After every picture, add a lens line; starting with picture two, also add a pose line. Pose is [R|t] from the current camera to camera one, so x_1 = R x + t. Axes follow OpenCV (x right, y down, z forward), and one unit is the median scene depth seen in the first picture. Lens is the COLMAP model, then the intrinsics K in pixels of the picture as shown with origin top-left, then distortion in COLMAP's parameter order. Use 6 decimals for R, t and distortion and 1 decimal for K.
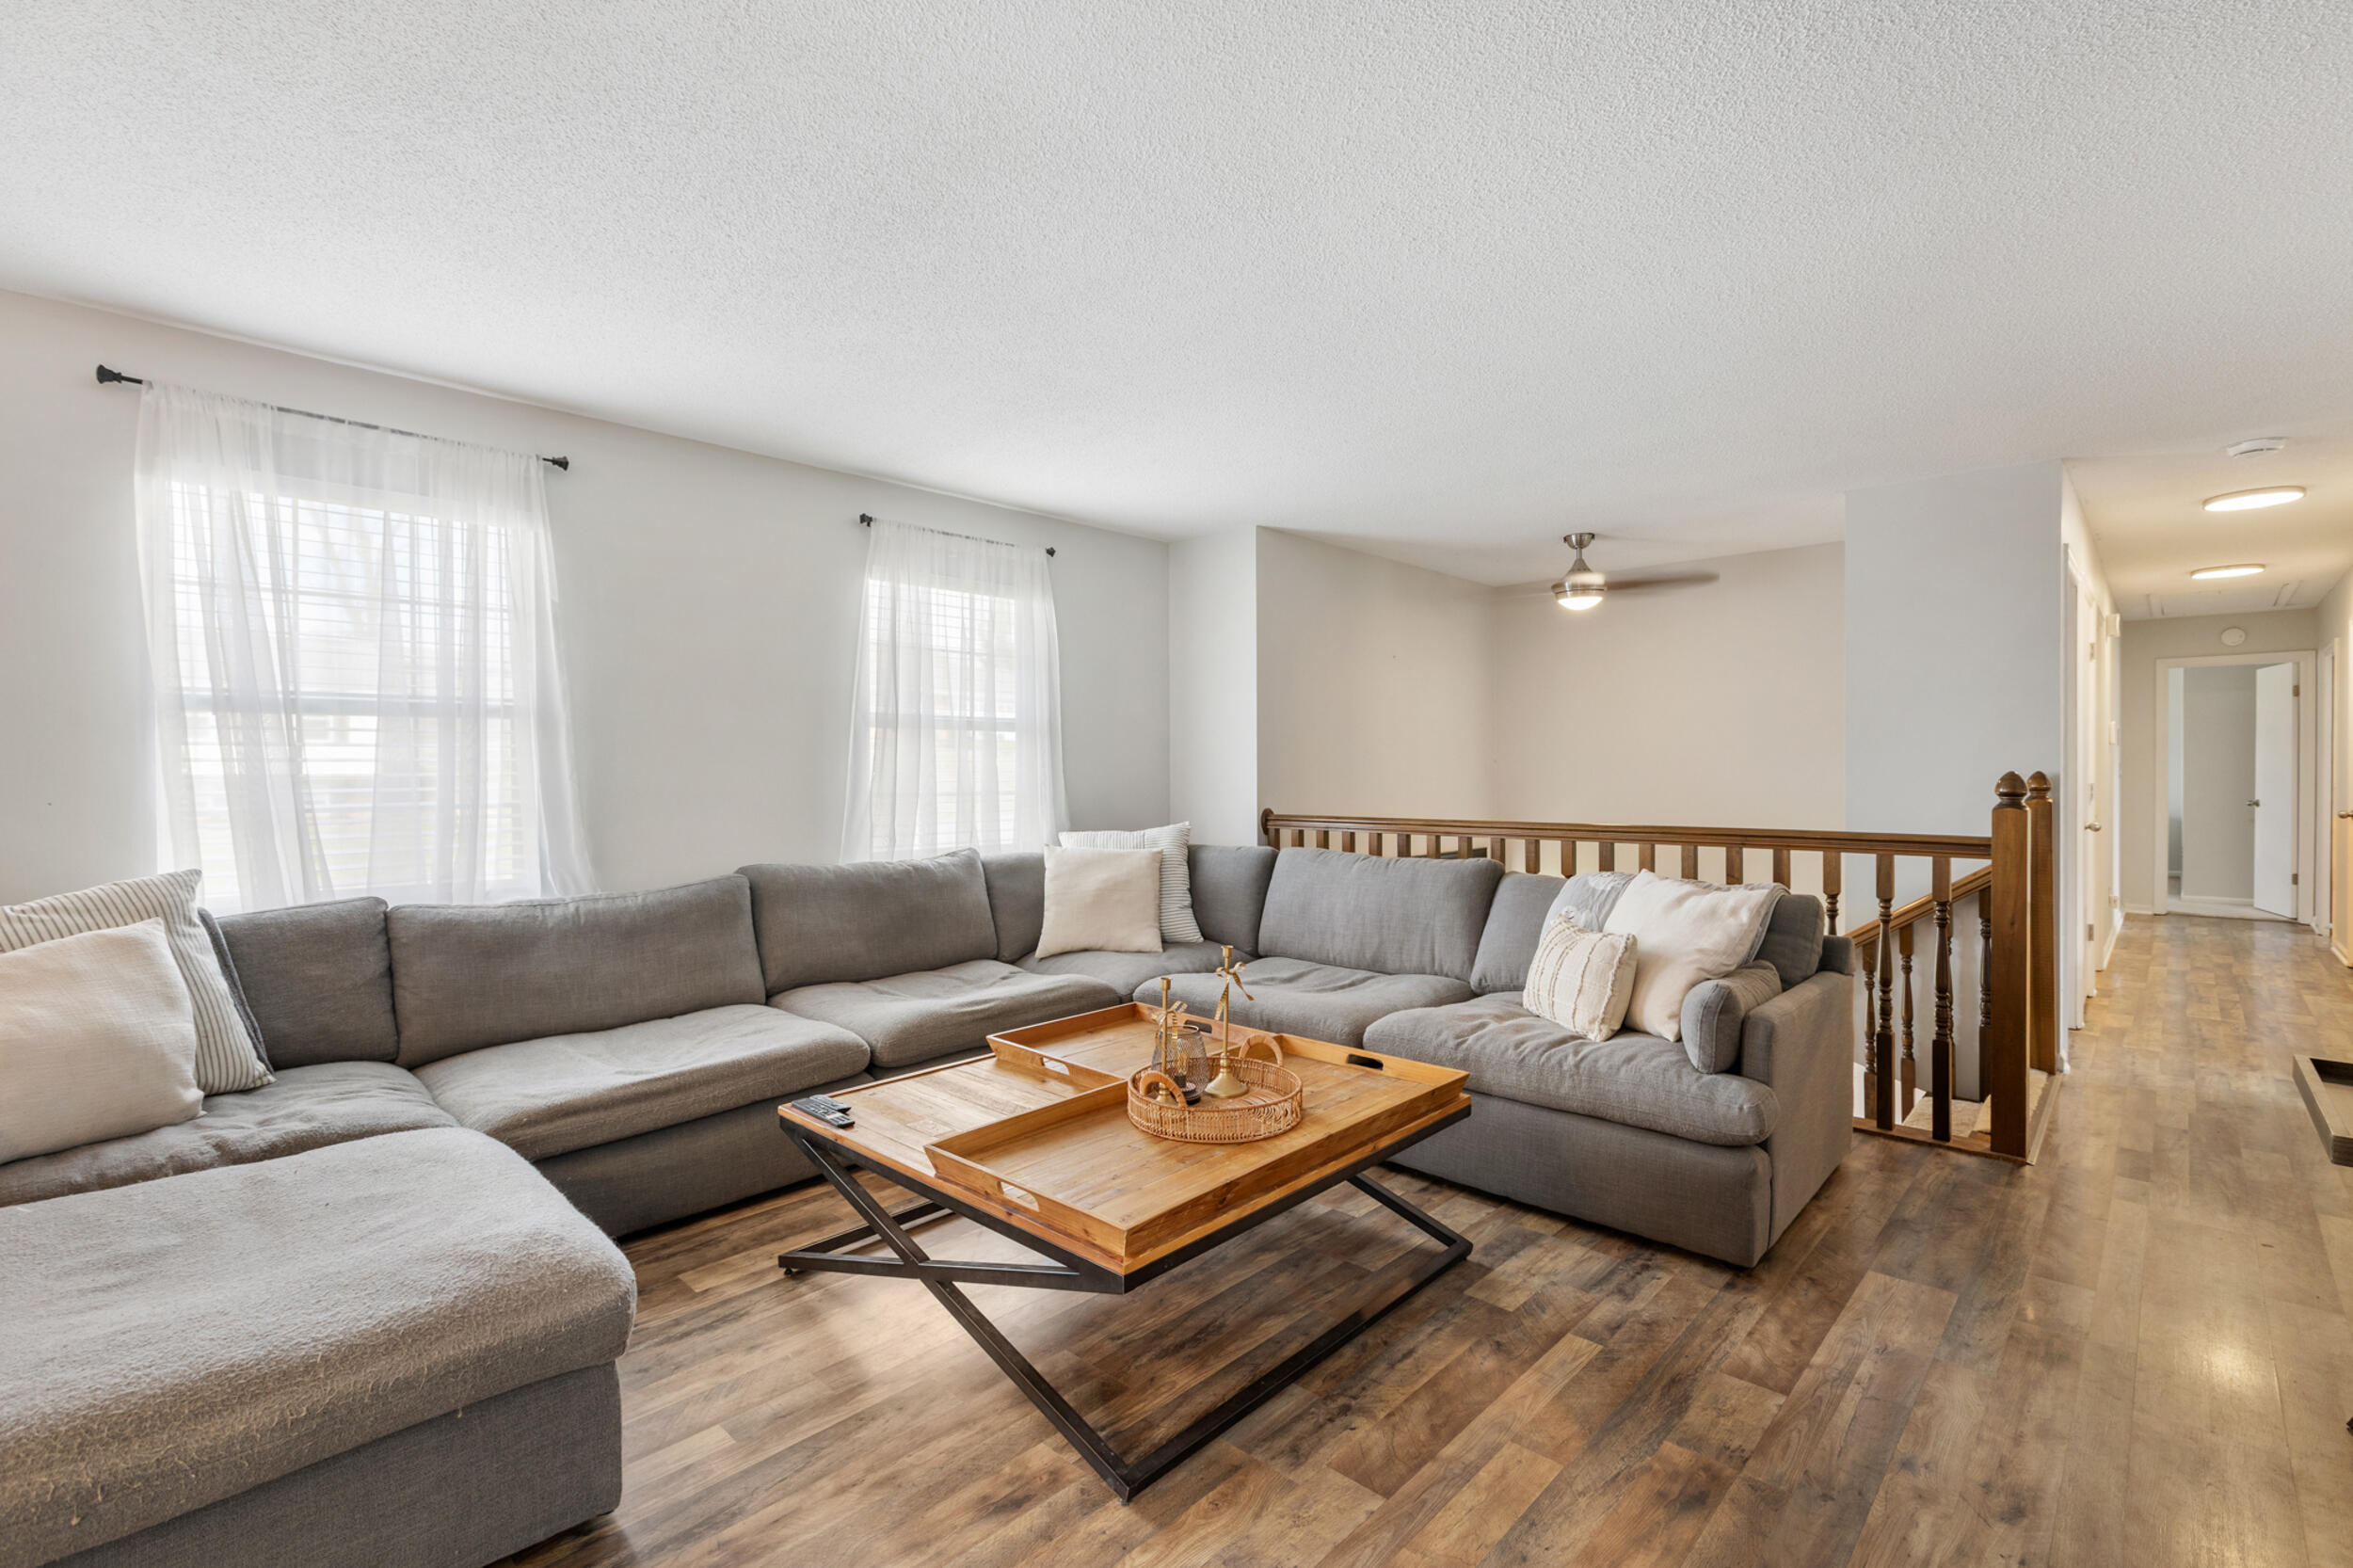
lens RADIAL K [[1044.9, 0, 1173.6], [0, 1044.9, 777.2], [0, 0, 1]] dist [-0.011243, 0.000005]
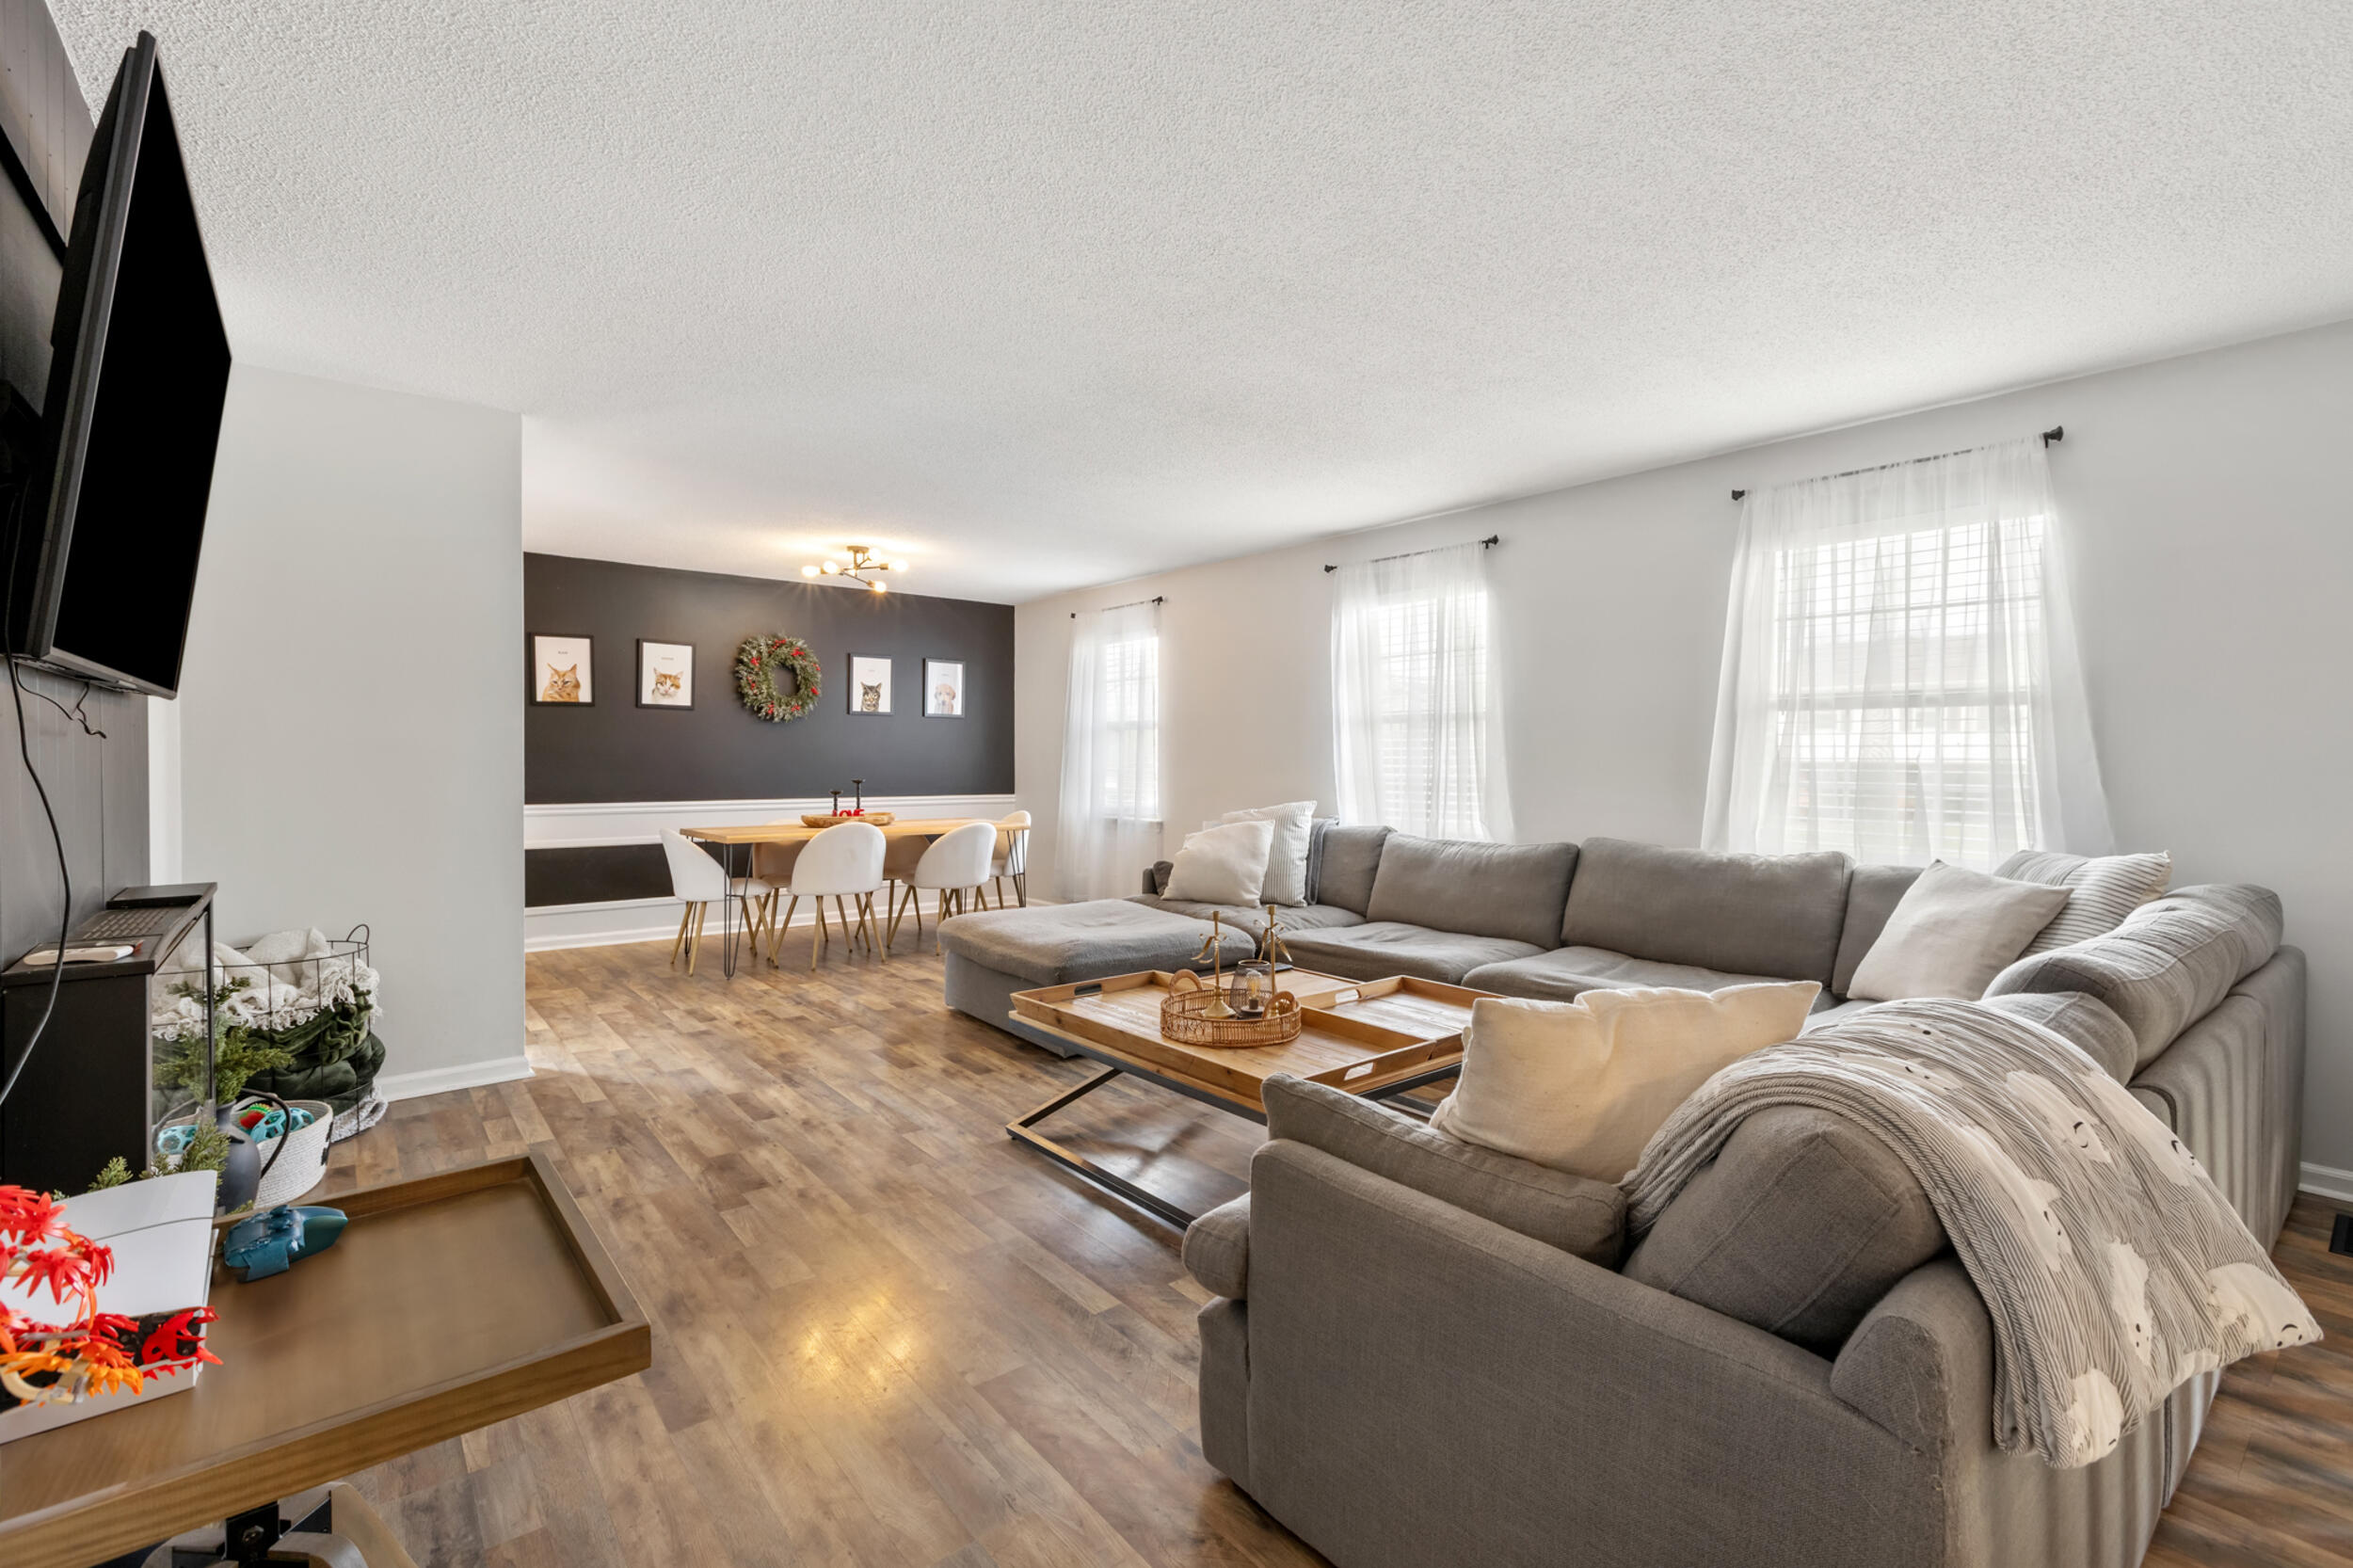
lens RADIAL K [[1044.9, 0, 1174.0], [0, 1044.9, 770.6], [0, 0, 1]] dist [-0.011243, 0.000005]
pose [[-0.129670, 0.016473, -0.991420, 0.891220], [-0.009855, 0.999791, 0.017901, -0.007600], [0.991508, 0.012092, -0.129480, 0.756317]]
